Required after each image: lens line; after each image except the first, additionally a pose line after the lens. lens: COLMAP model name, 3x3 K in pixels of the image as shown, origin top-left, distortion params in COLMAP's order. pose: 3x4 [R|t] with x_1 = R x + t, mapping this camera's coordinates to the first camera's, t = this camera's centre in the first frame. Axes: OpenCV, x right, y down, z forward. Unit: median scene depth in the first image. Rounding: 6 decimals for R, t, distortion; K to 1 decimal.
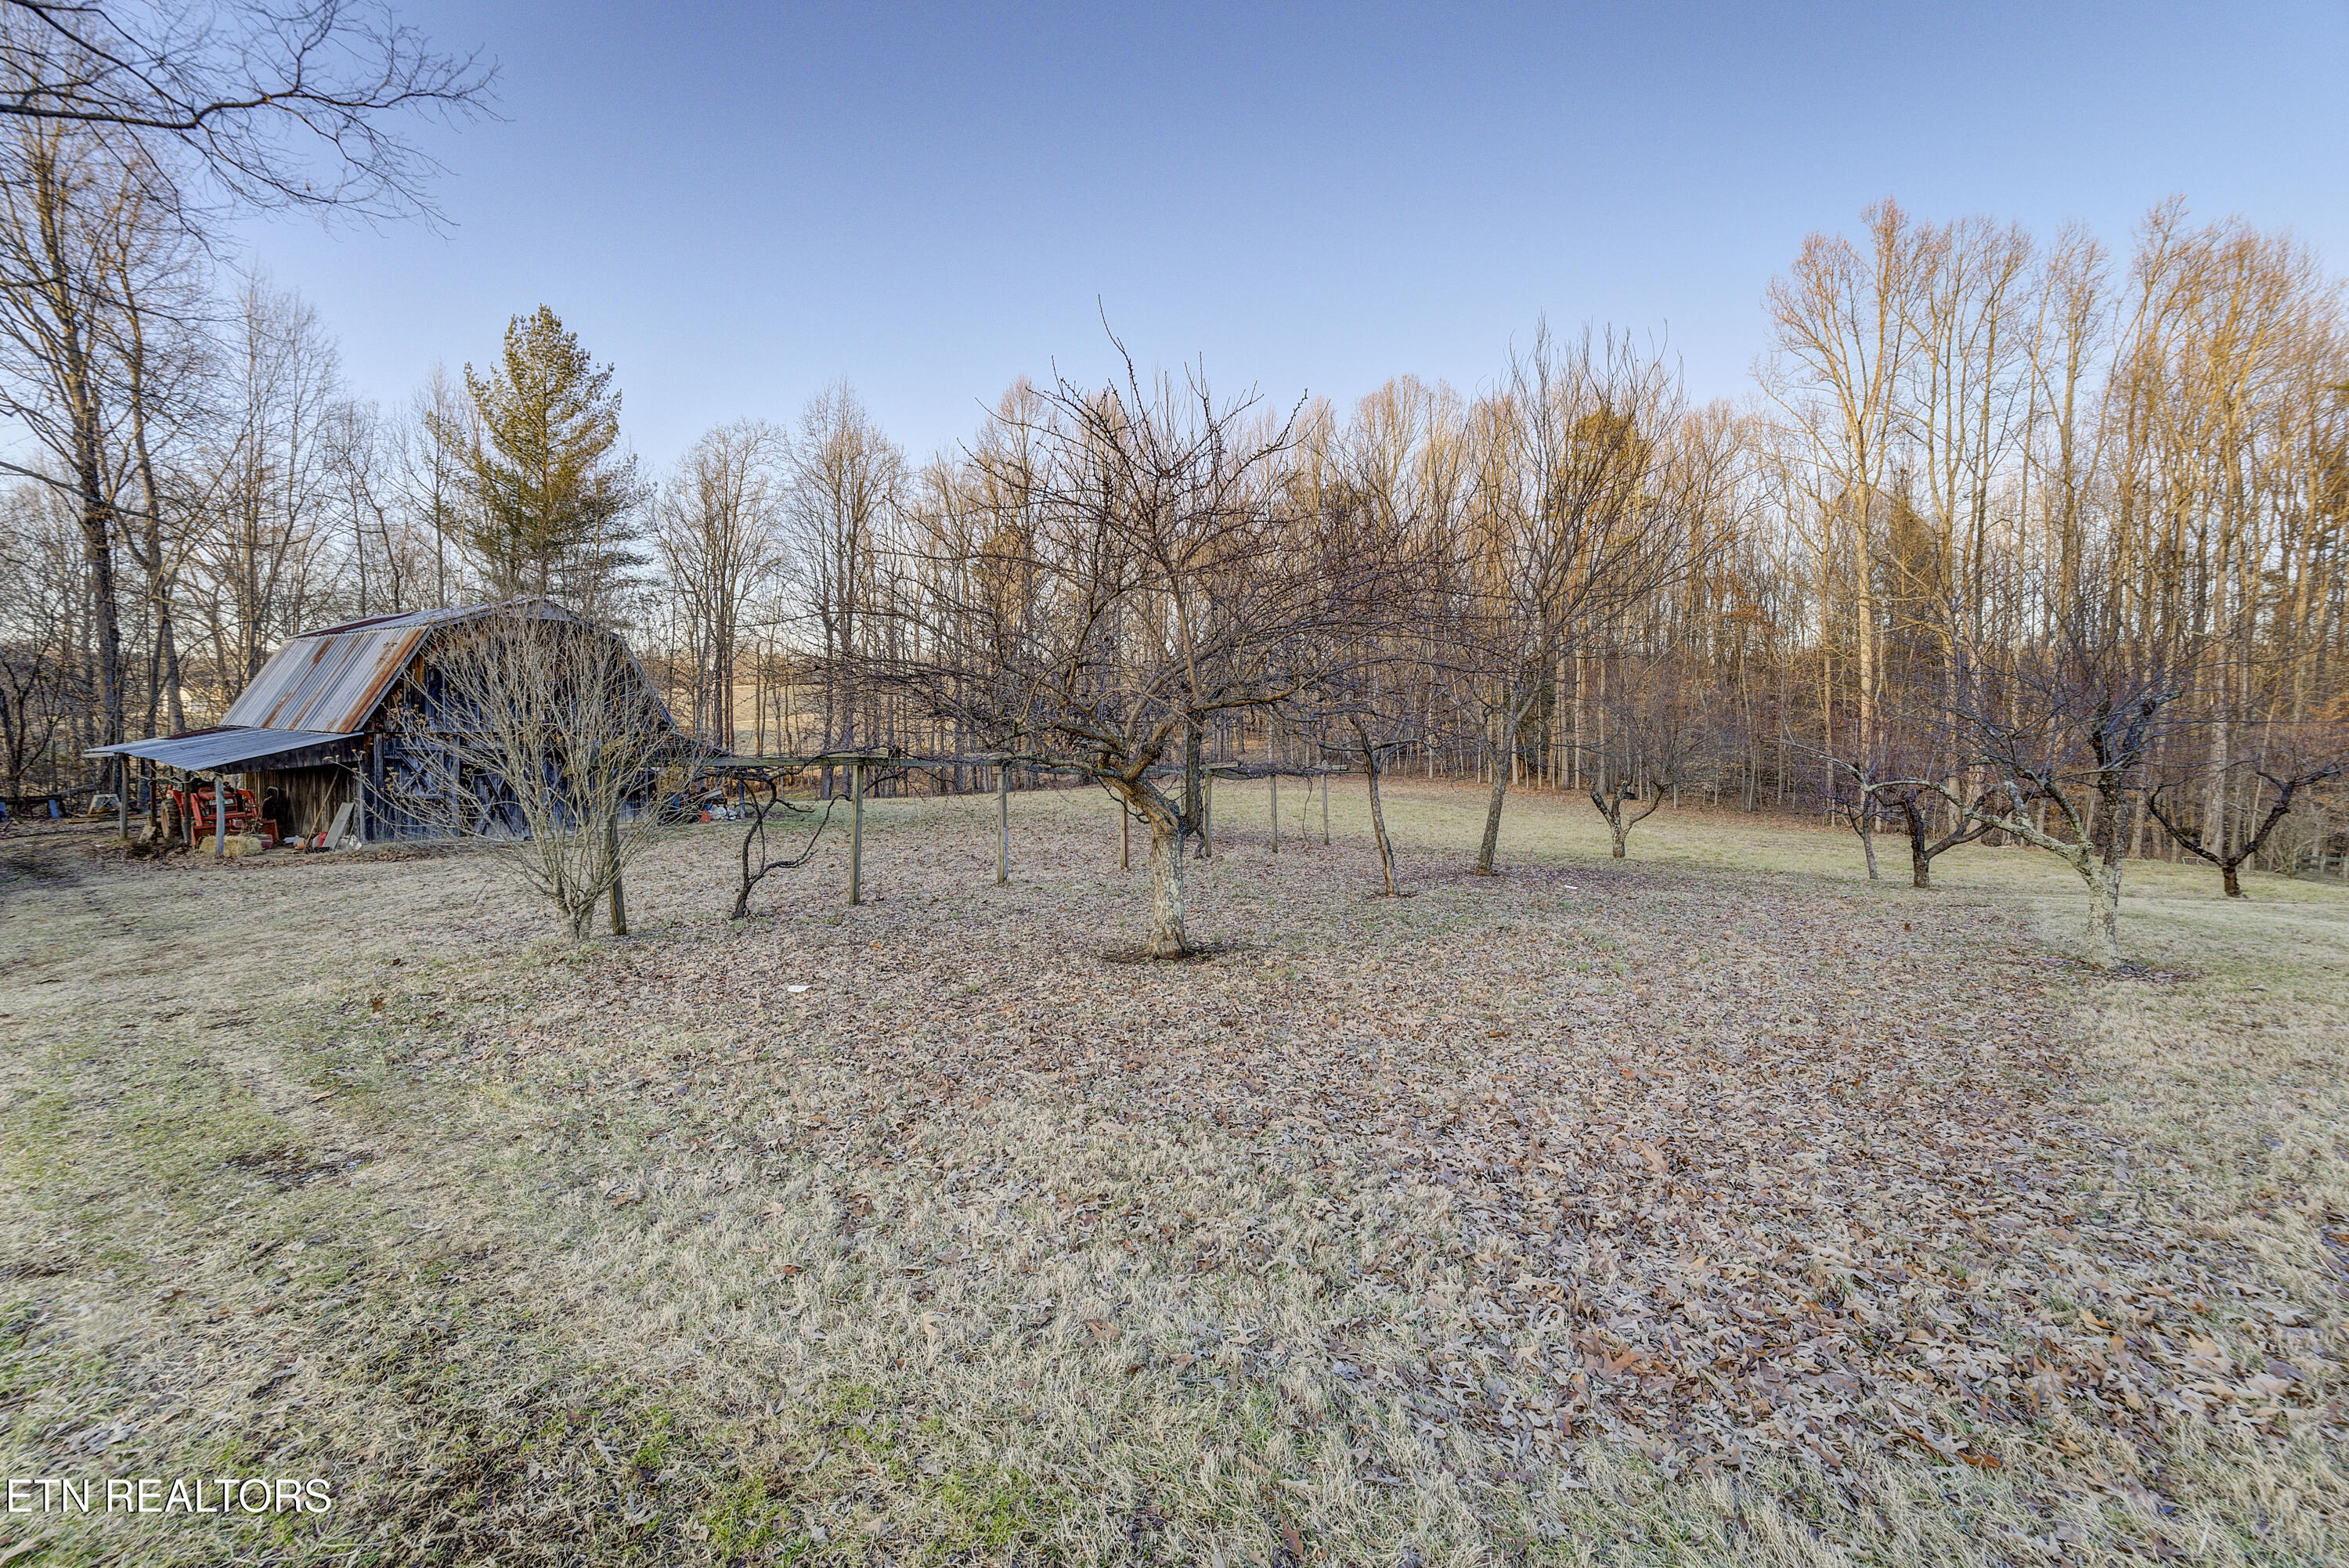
lens RADIAL K [[1055.7, 0, 1167.5], [0, 1055.7, 724.5], [0, 0, 1]] dist [-0.003130, -0.000294]
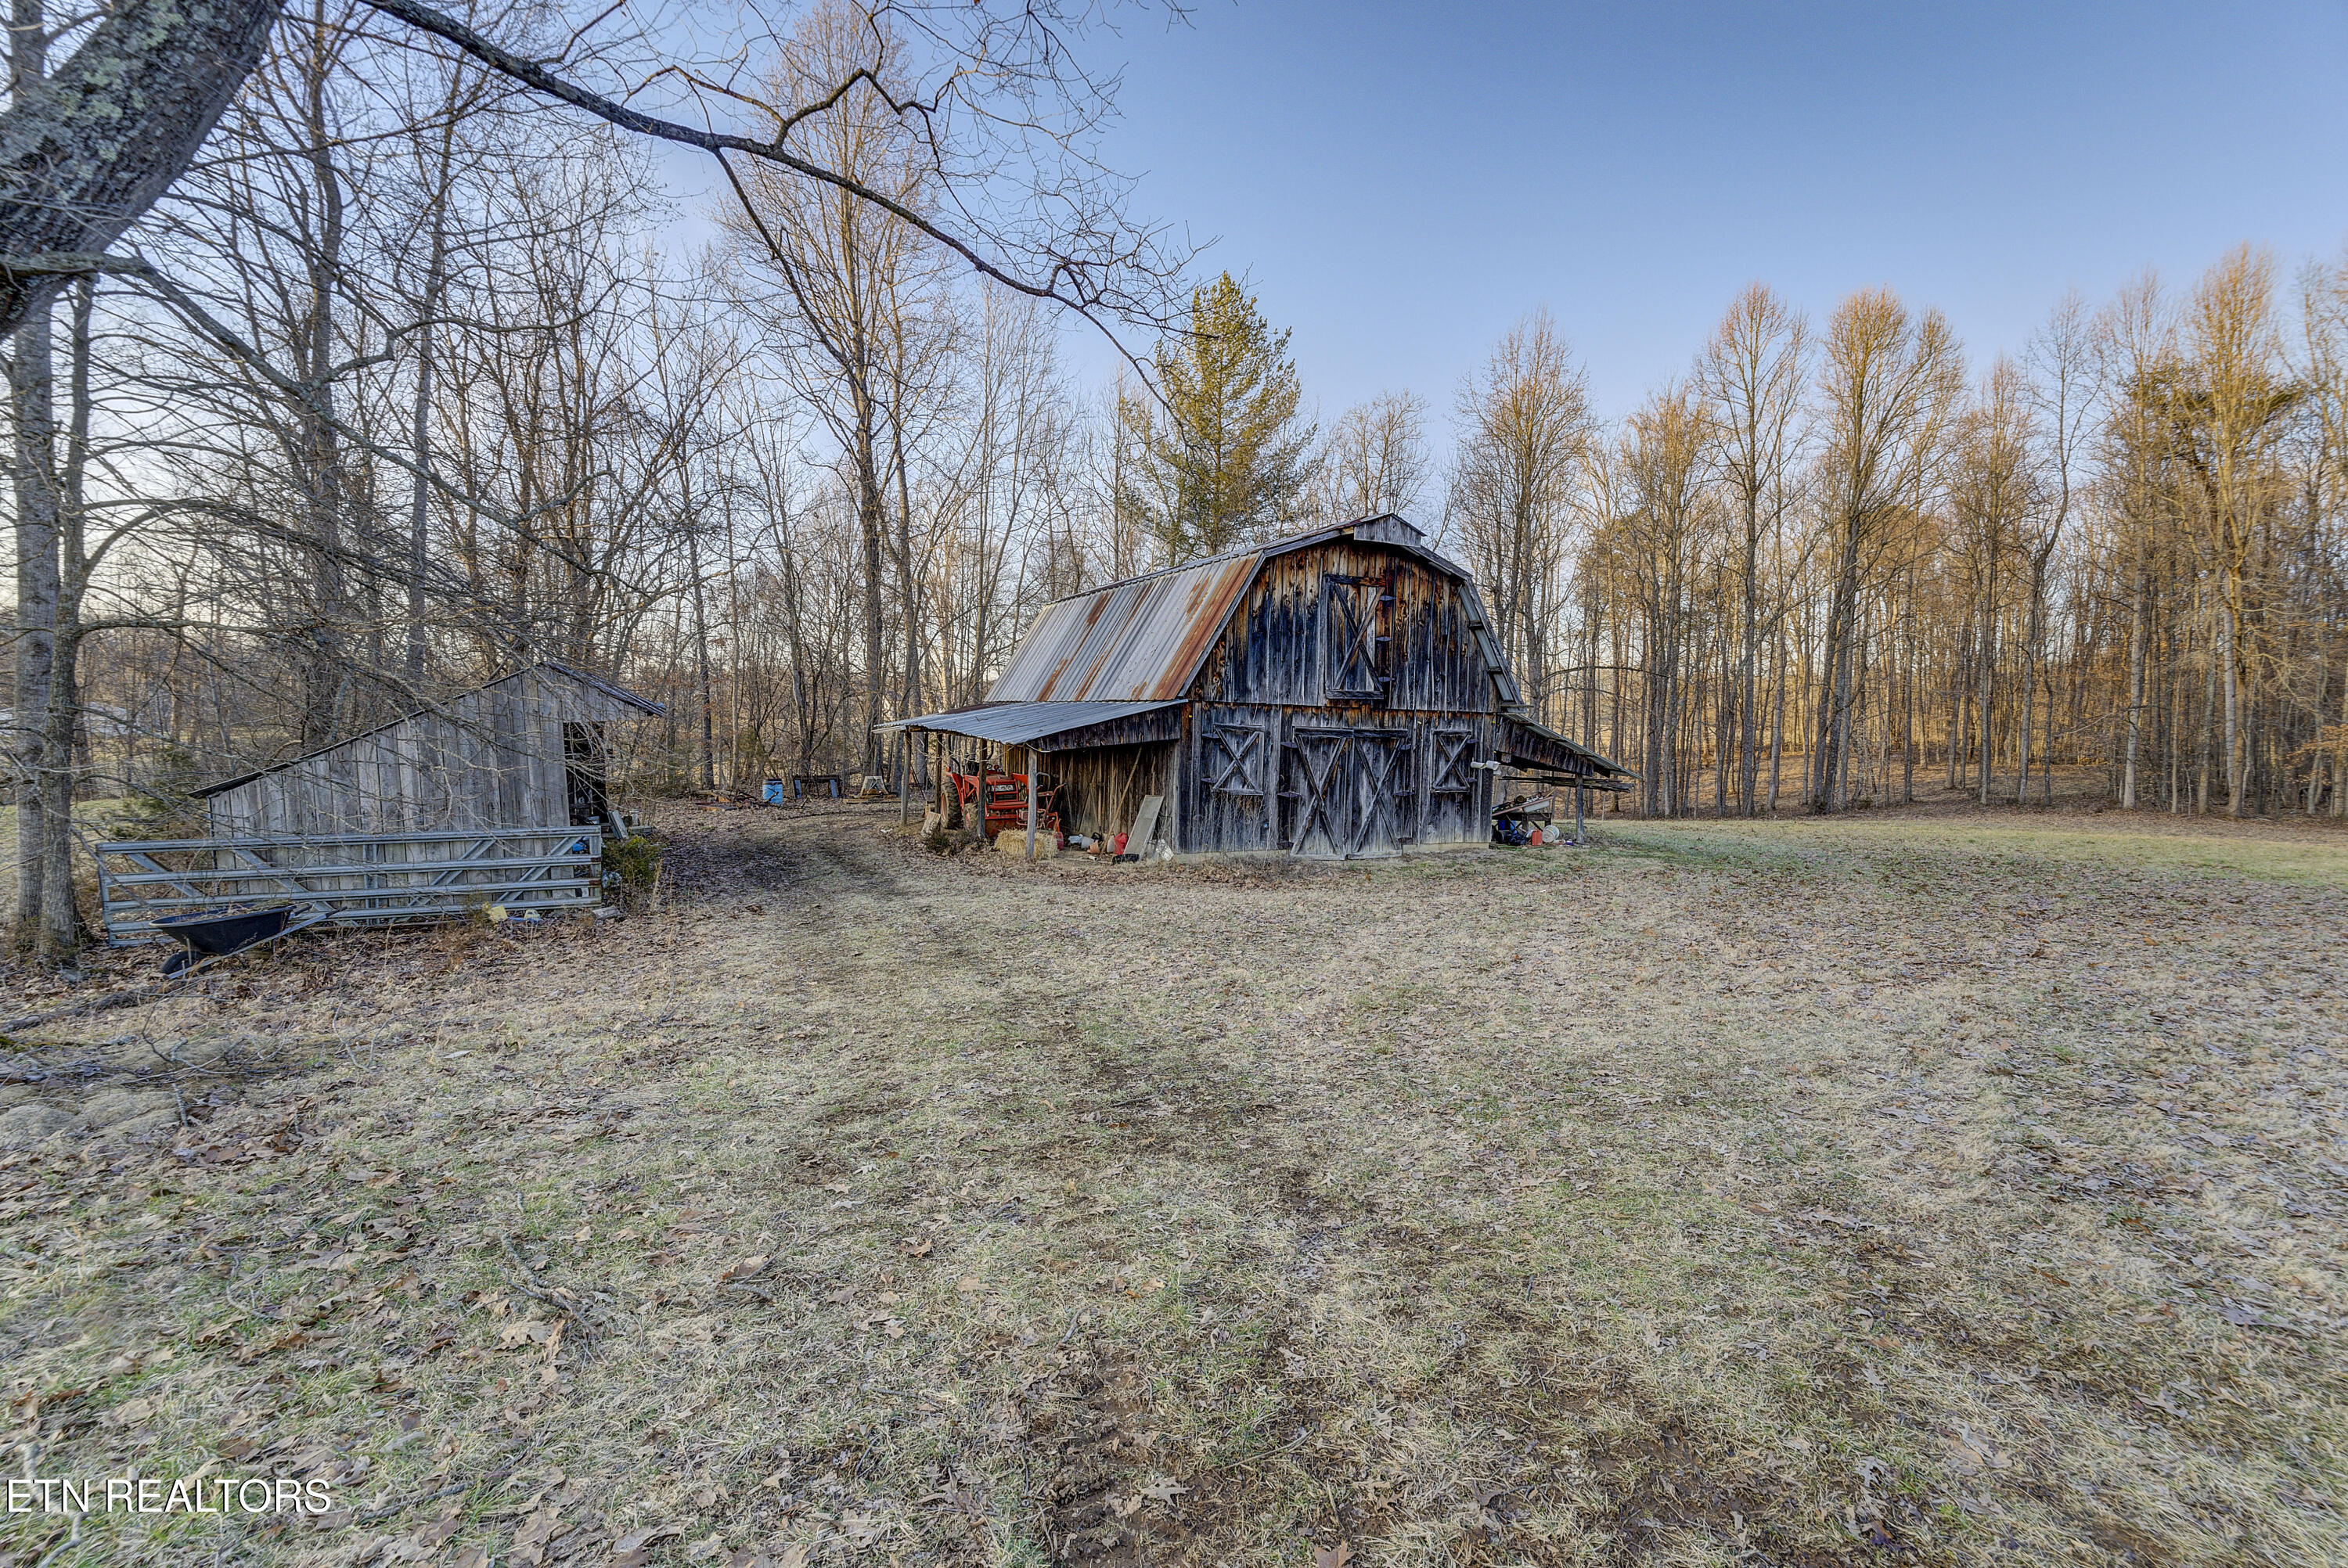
lens RADIAL K [[1055.2, 0, 1167.0], [0, 1055.2, 724.5], [0, 0, 1]] dist [-0.003130, -0.000294]
pose [[0.884841, 0.017057, -0.465580, -0.203490], [-0.026693, 0.999544, -0.014111, 0.016351], [0.465127, 0.024914, 0.884893, 0.165479]]
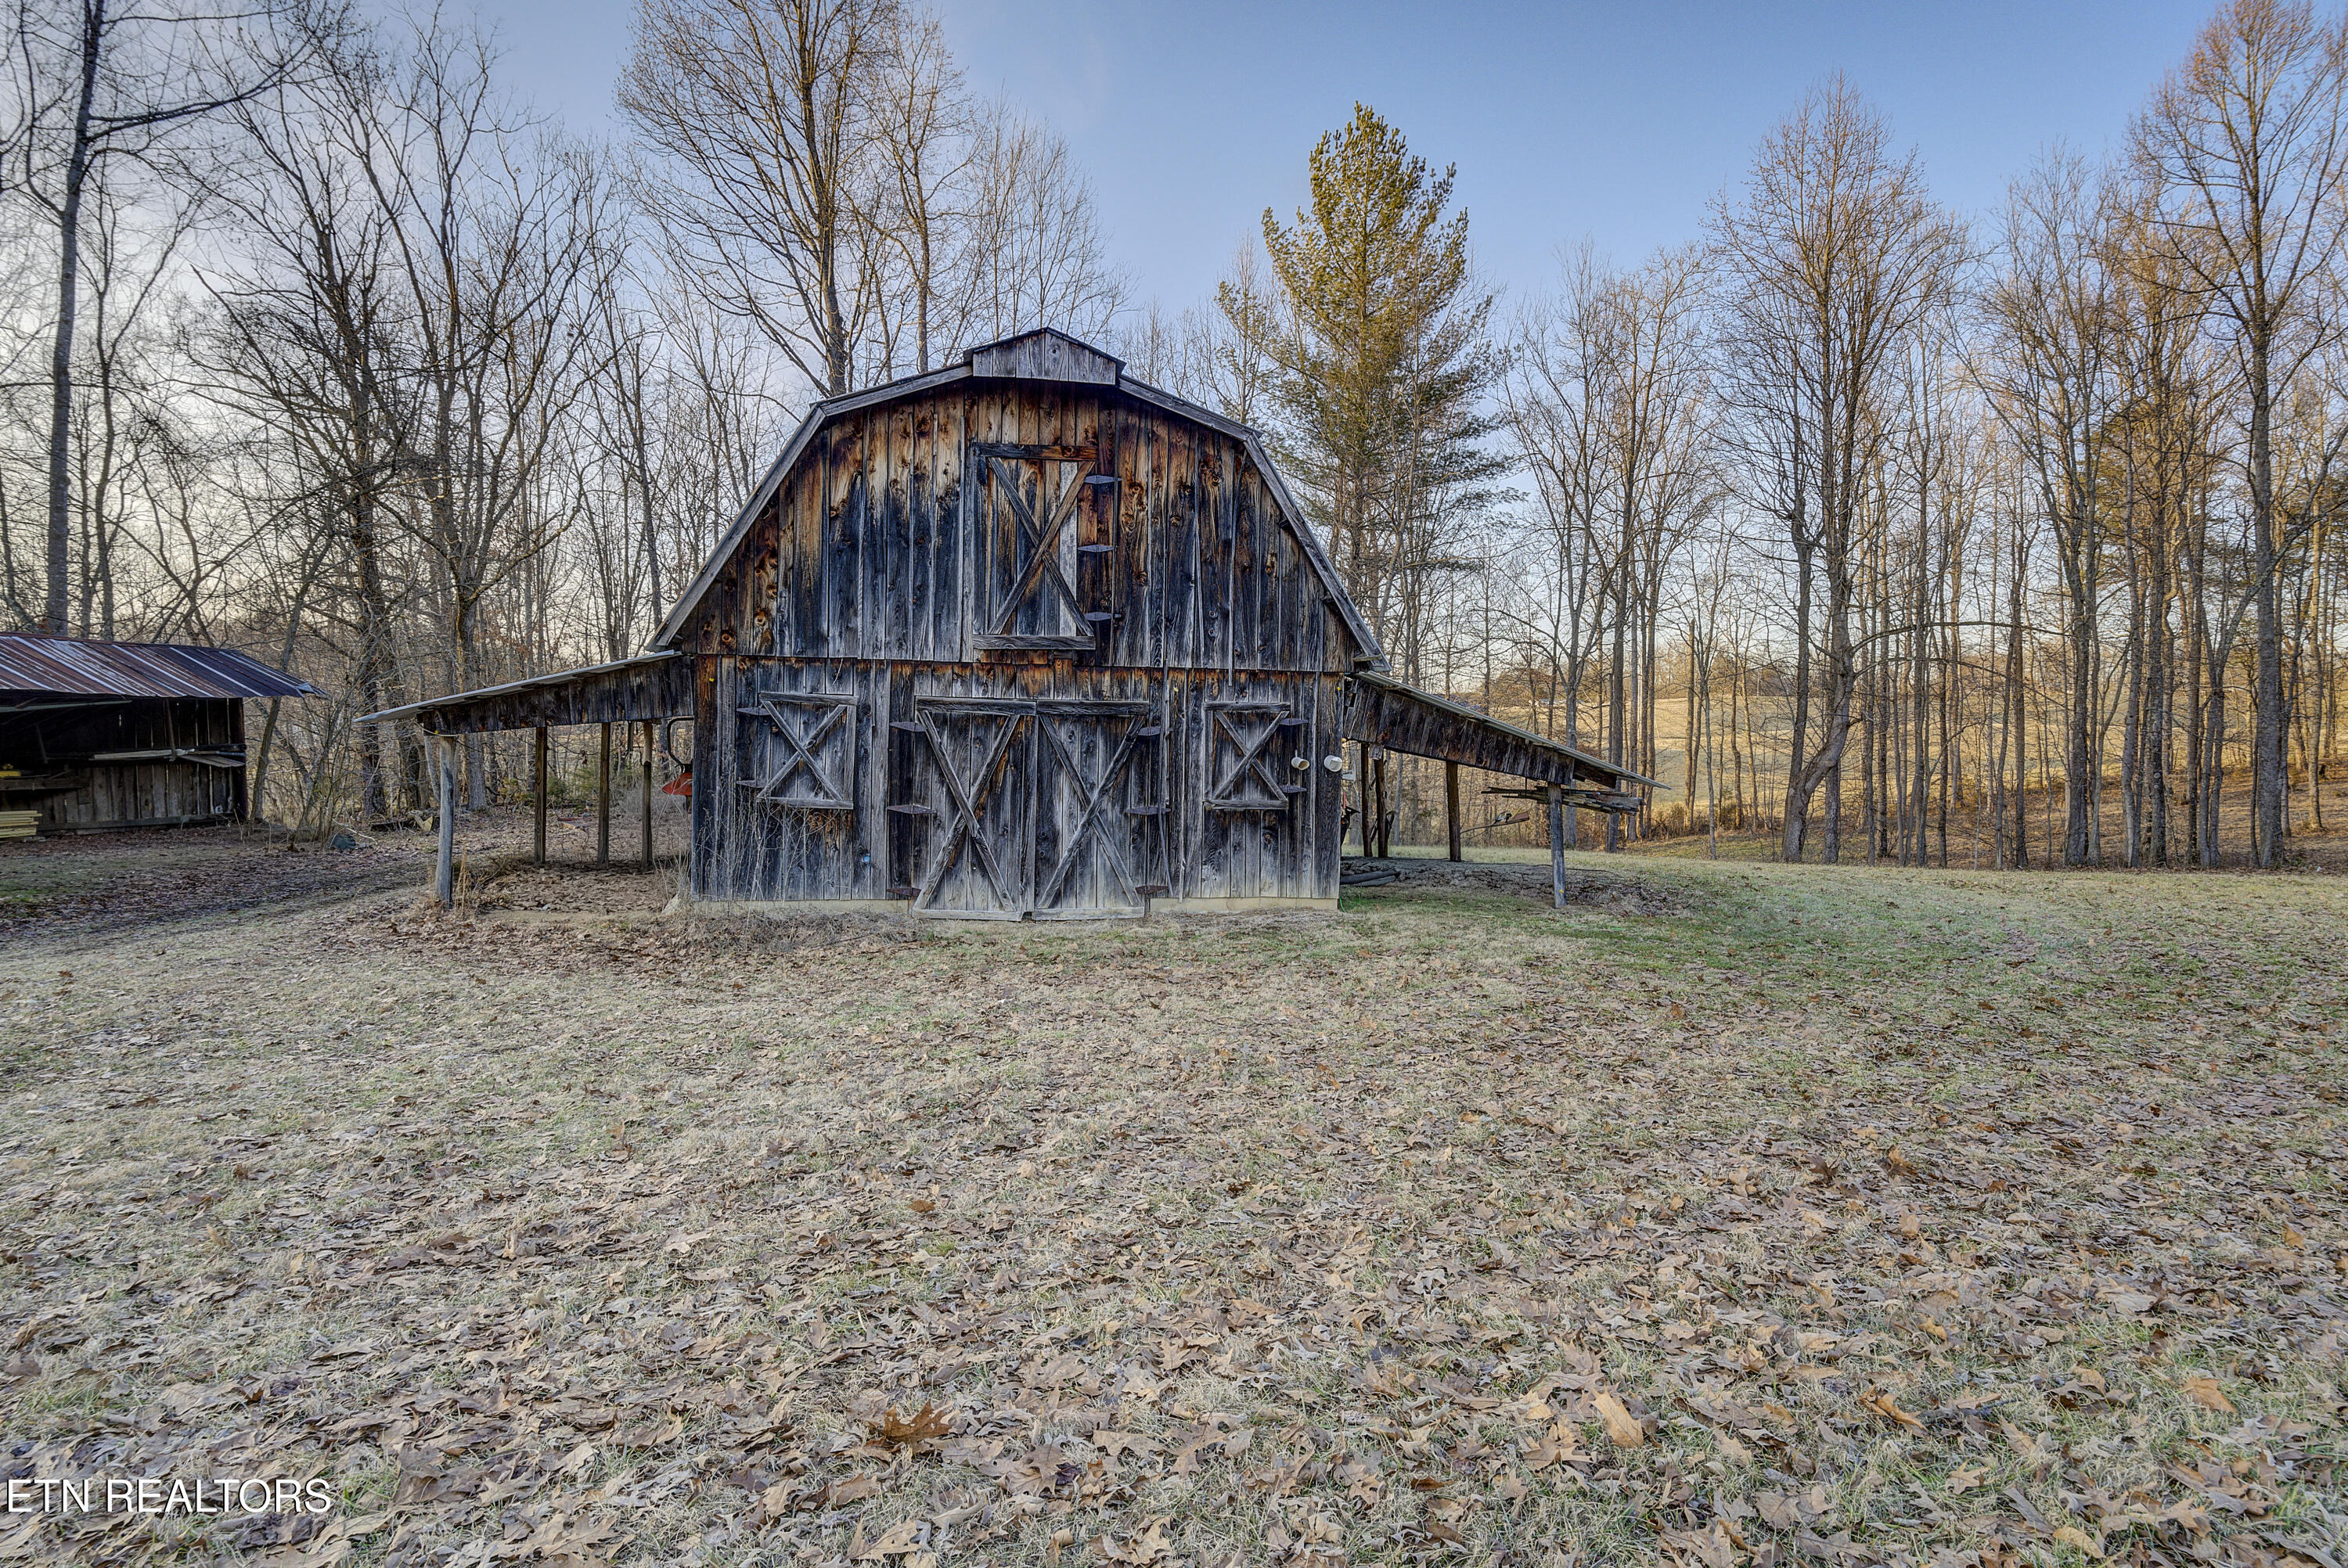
lens RADIAL K [[1256.1, 0, 1170.6], [0, 1256.1, 699.0], [0, 0, 1]] dist [0.002875, 0.000927]
pose [[0.713421, -0.005116, -0.700717, -0.113998], [-0.023920, 0.999213, -0.031649, 0.018231], [0.700328, 0.039340, 0.712737, 0.356356]]
